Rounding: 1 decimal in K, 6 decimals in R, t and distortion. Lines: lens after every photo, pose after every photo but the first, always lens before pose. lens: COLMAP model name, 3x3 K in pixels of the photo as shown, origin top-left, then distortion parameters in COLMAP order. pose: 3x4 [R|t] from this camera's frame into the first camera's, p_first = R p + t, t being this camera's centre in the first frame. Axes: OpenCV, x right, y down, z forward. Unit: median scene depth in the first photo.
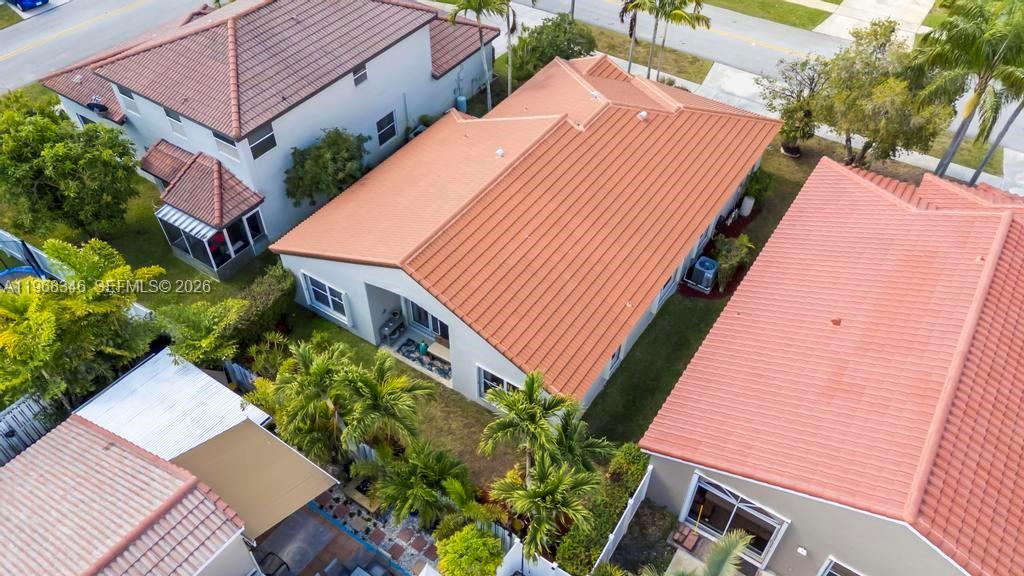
lens RADIAL K [[760.5, 0, 512.0], [0, 760.5, 288.0], [0, 0, 1]] dist [0.091173, -0.031449]
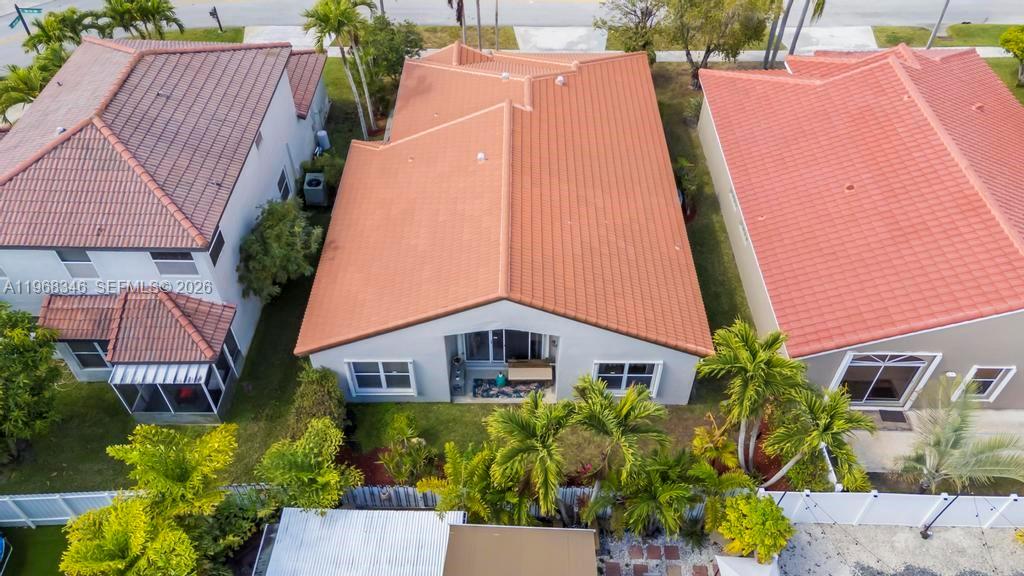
lens RADIAL K [[760.5, 0, 512.0], [0, 760.5, 288.0], [0, 0, 1]] dist [0.091173, -0.031449]
pose [[0.835053, -0.395428, 0.382522, -0.402855], [0.394847, 0.914915, 0.083823, -0.092574], [-0.383121, 0.081041, 0.920136, 0.131976]]
